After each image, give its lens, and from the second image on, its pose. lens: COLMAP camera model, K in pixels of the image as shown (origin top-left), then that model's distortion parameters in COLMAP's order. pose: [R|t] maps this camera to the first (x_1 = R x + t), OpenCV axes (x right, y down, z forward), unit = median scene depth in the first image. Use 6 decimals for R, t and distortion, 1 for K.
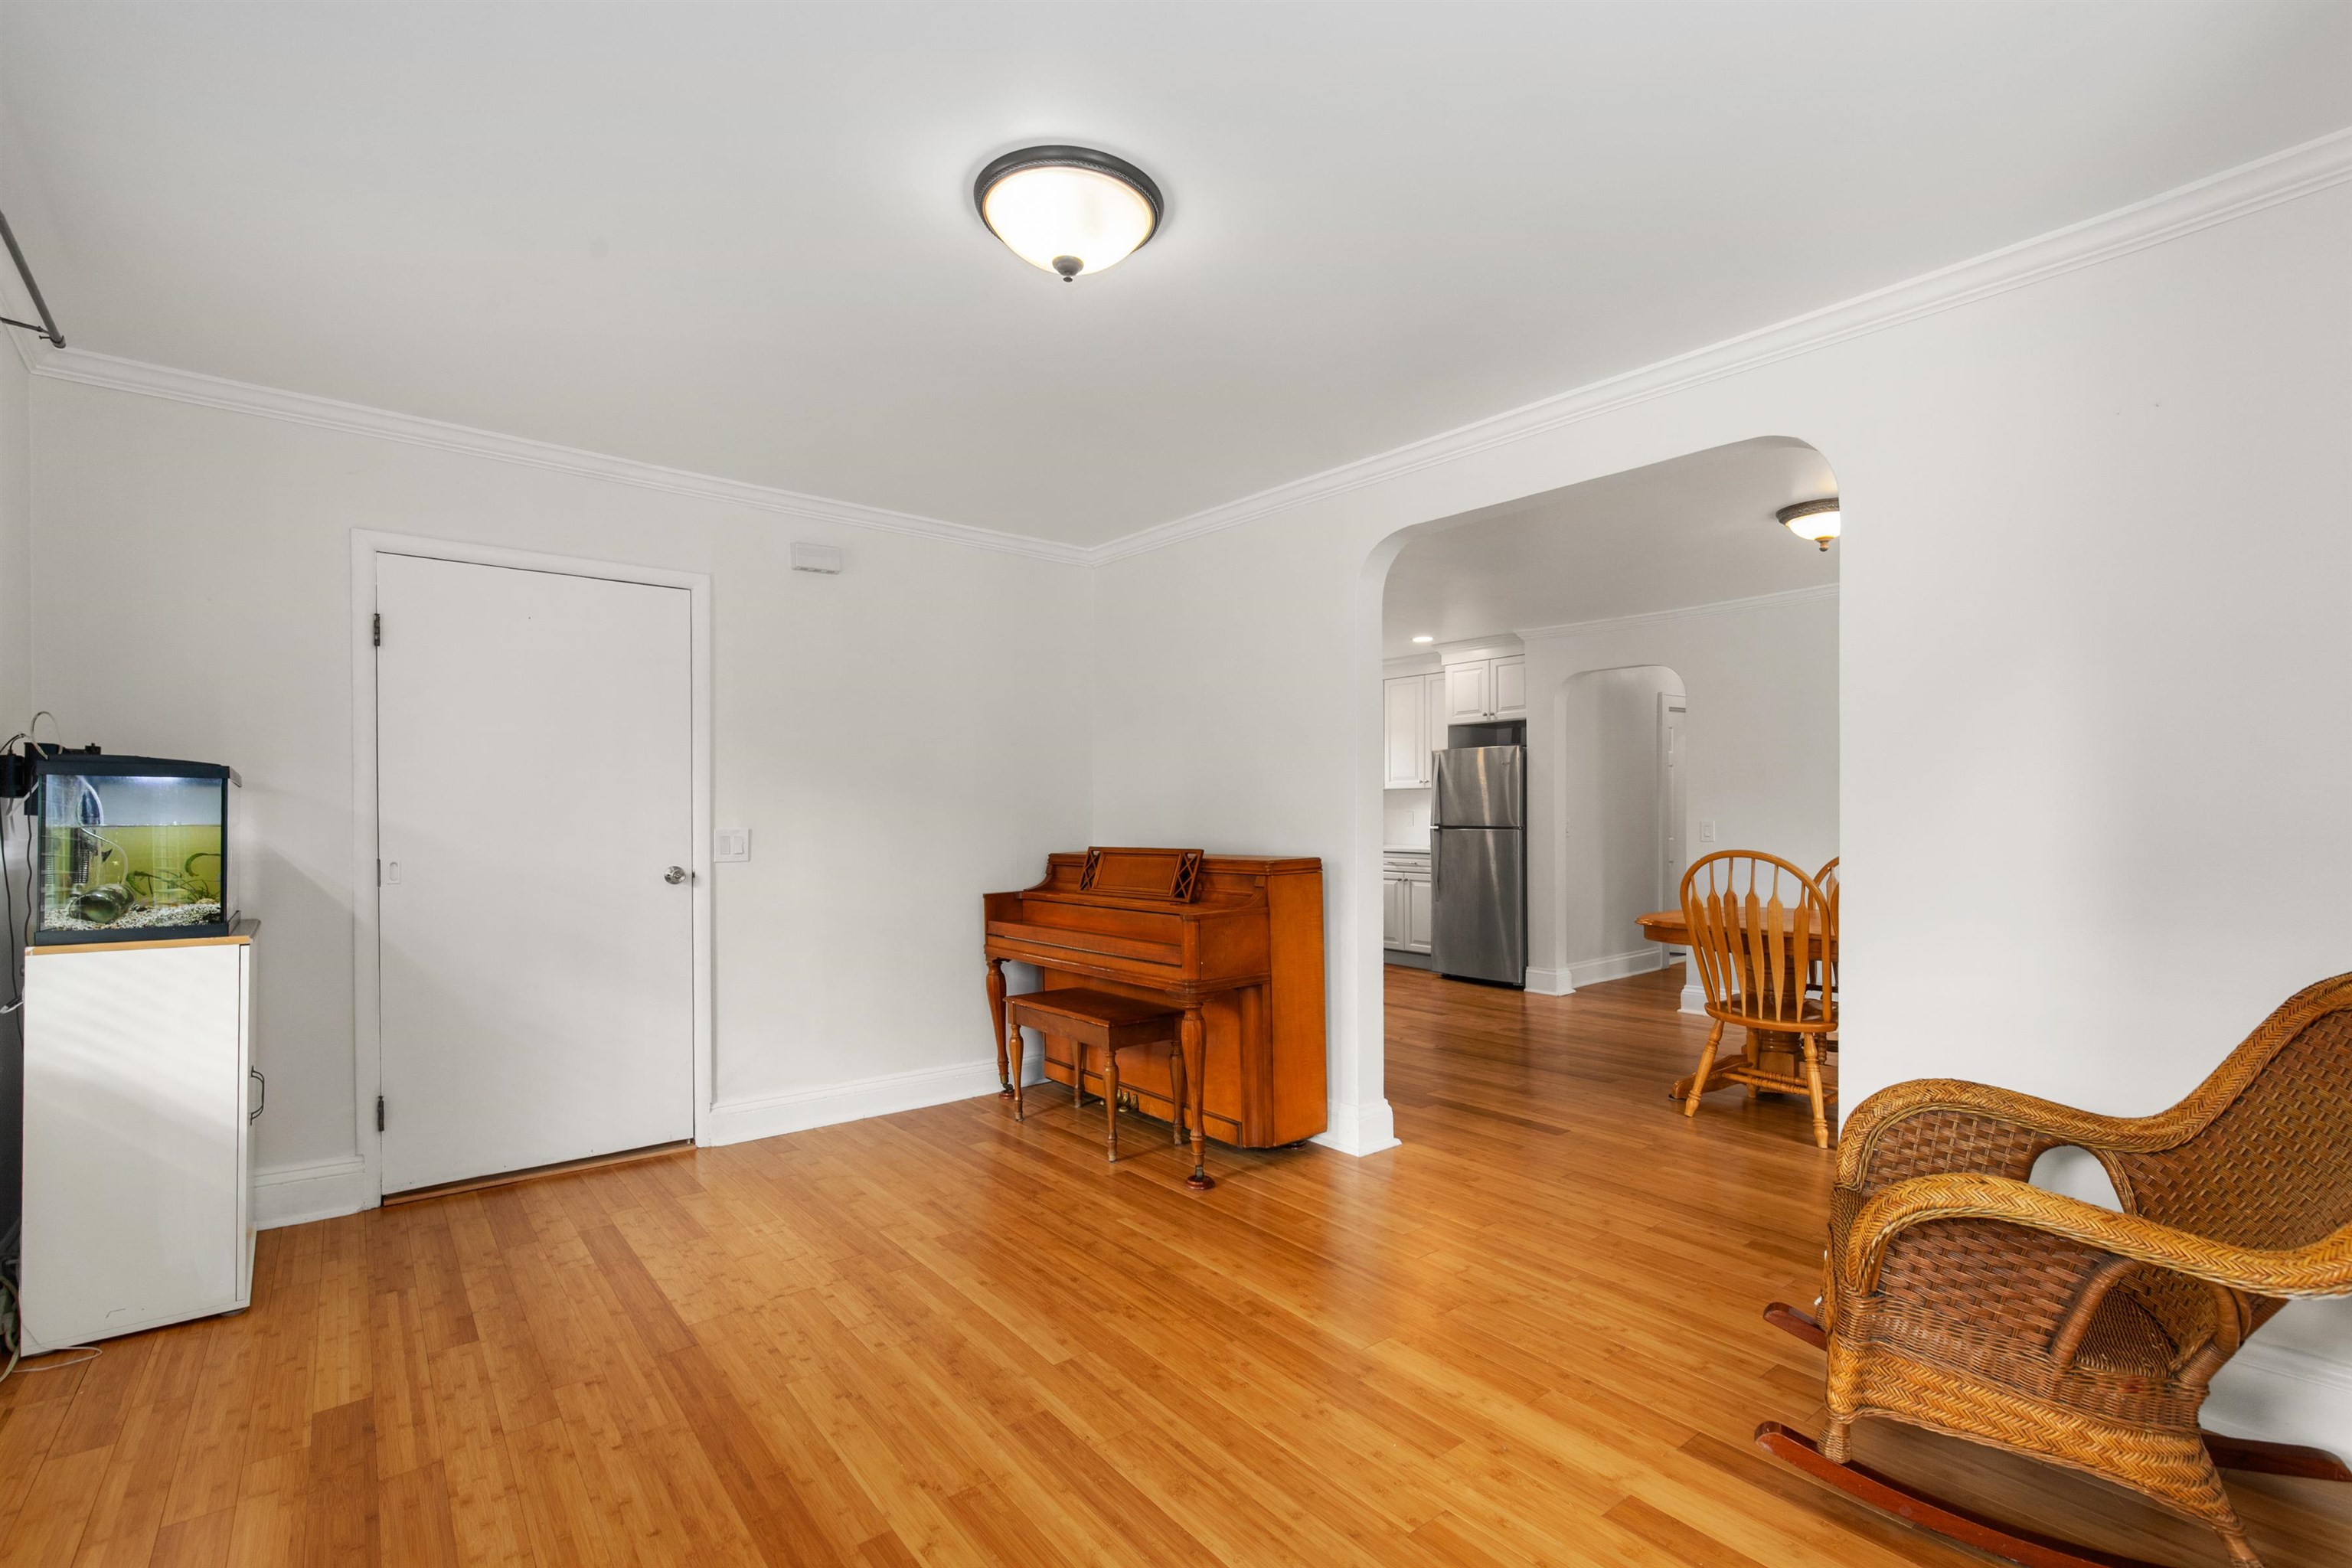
lens RADIAL K [[1065.7, 0, 1171.5], [0, 1065.7, 793.3], [0, 0, 1]] dist [0.013442, -0.000777]
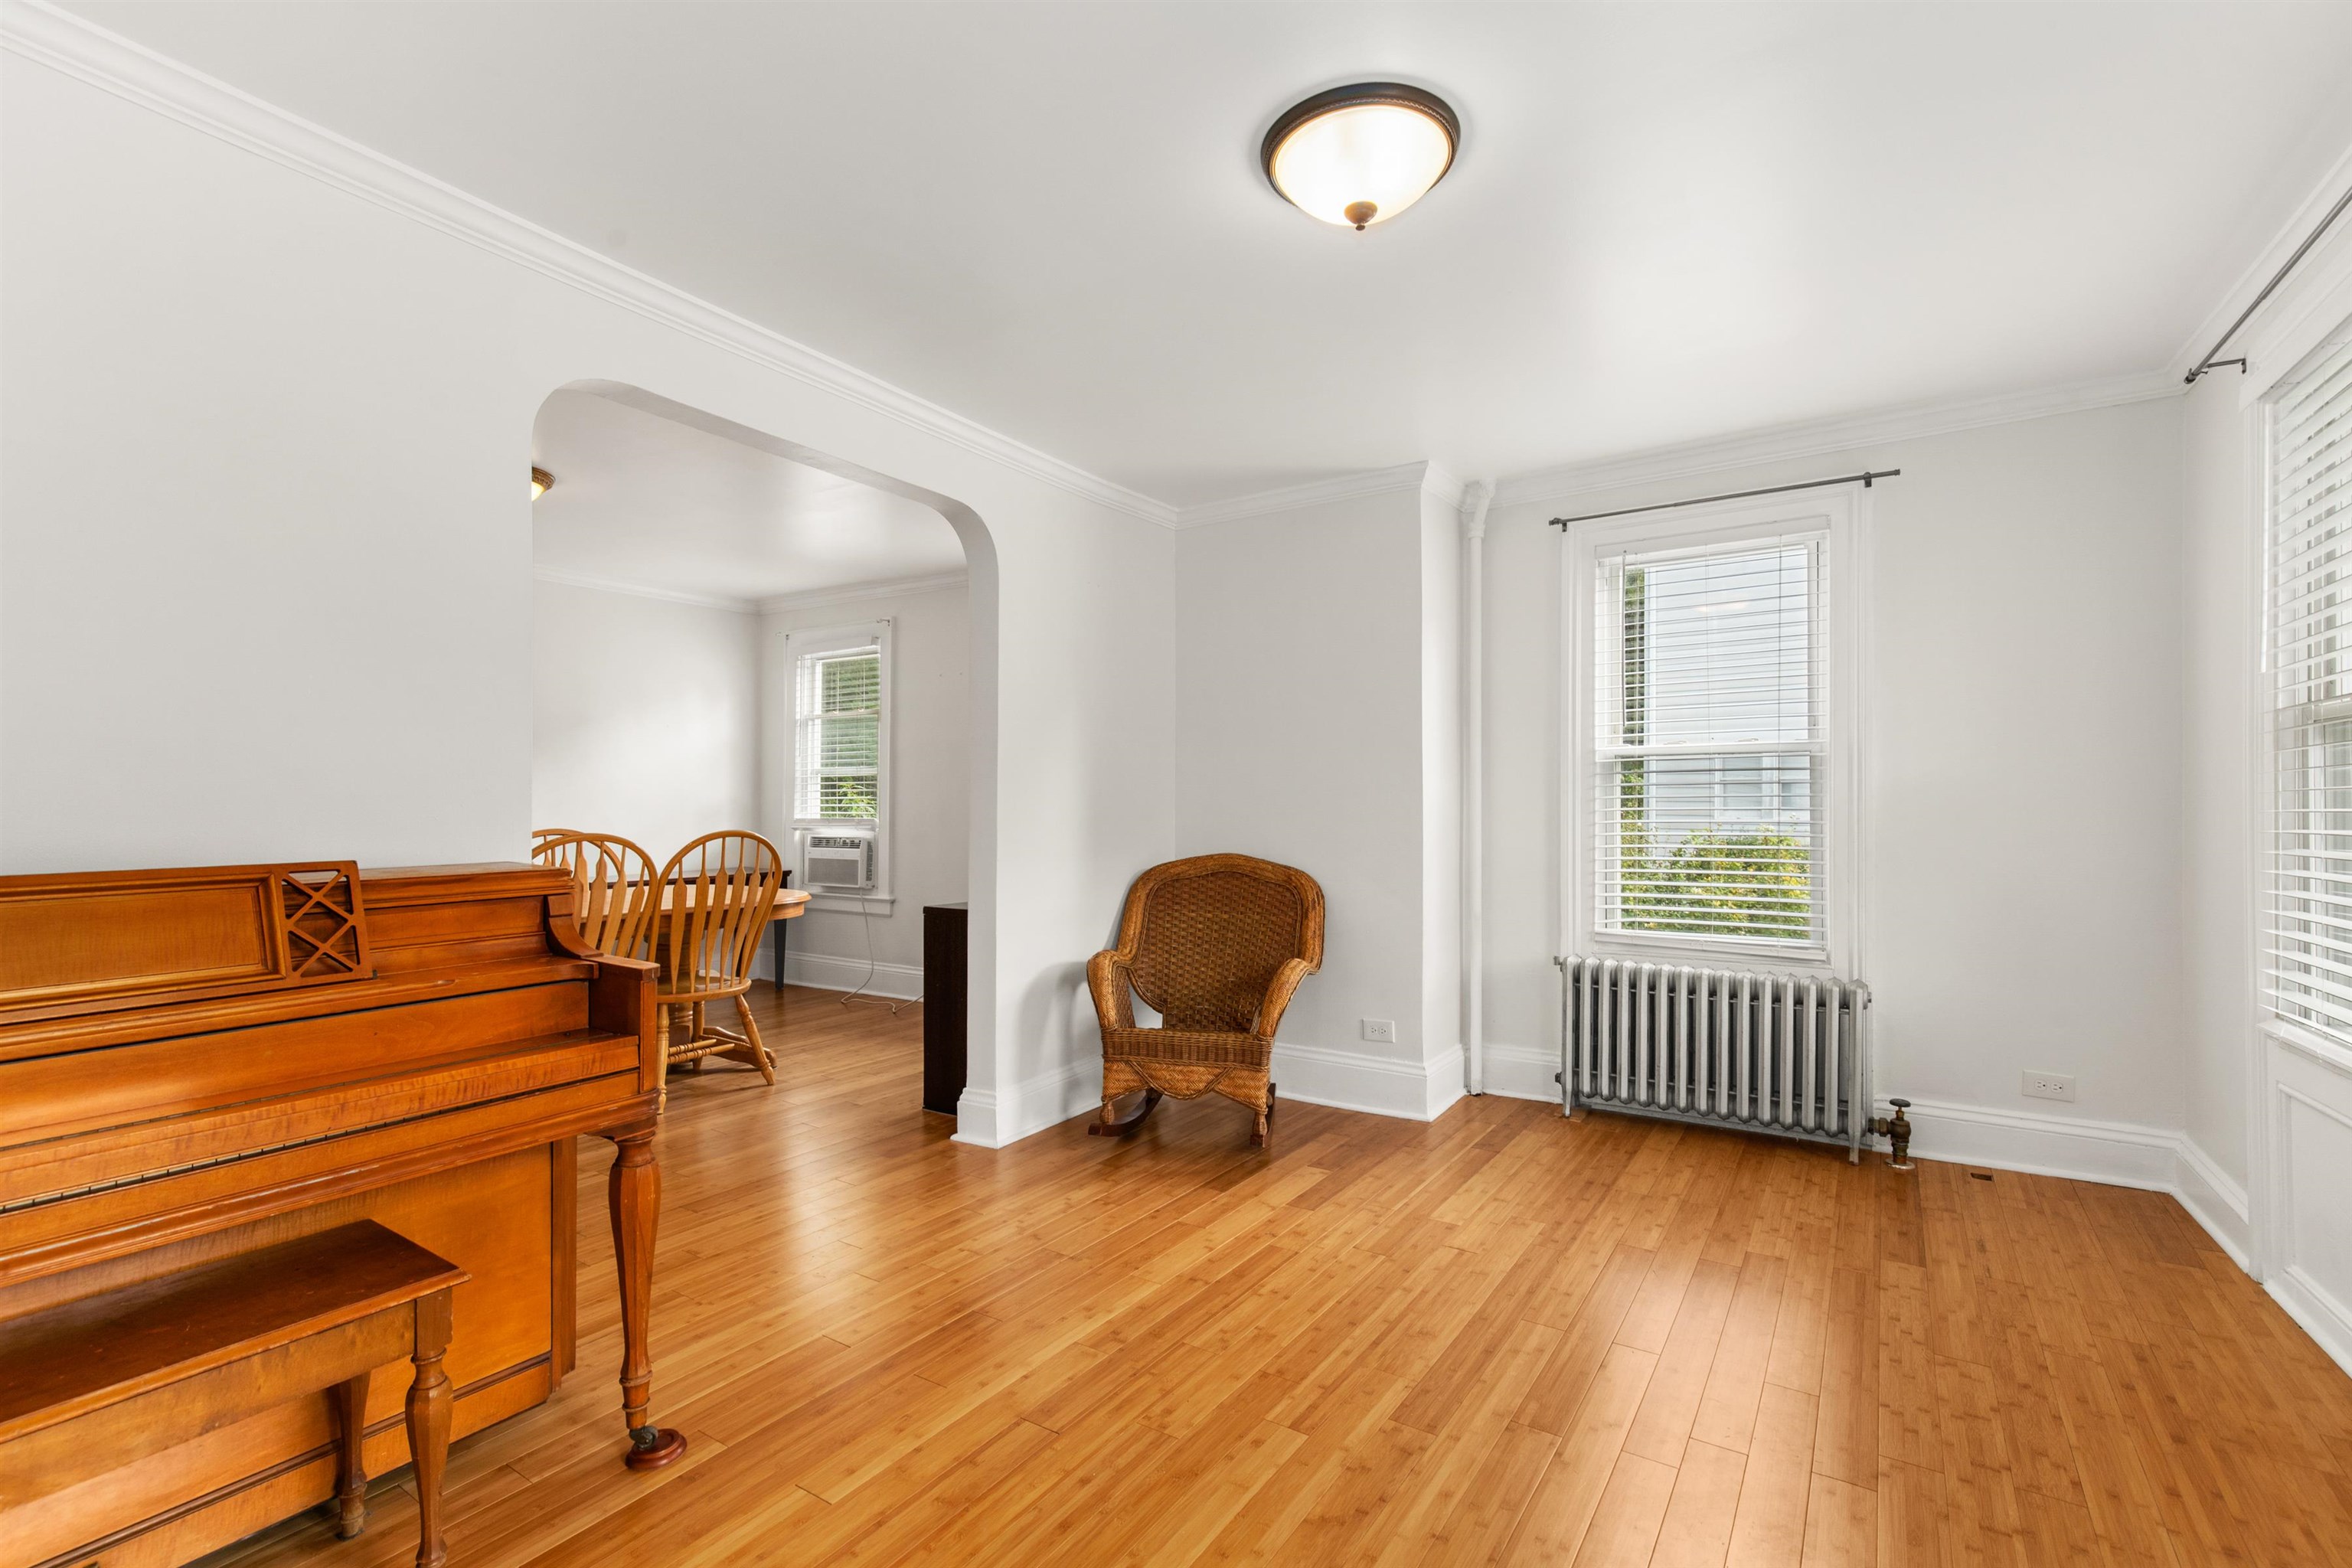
lens RADIAL K [[1065.7, 0, 1195.8], [0, 1065.7, 789.1], [0, 0, 1]] dist [0.013442, -0.000777]
pose [[-0.331615, 0.016971, 0.943262, -0.871837], [-0.017352, 0.999559, -0.024085, 0.045420], [-0.943255, -0.024355, -0.331175, 1.354336]]
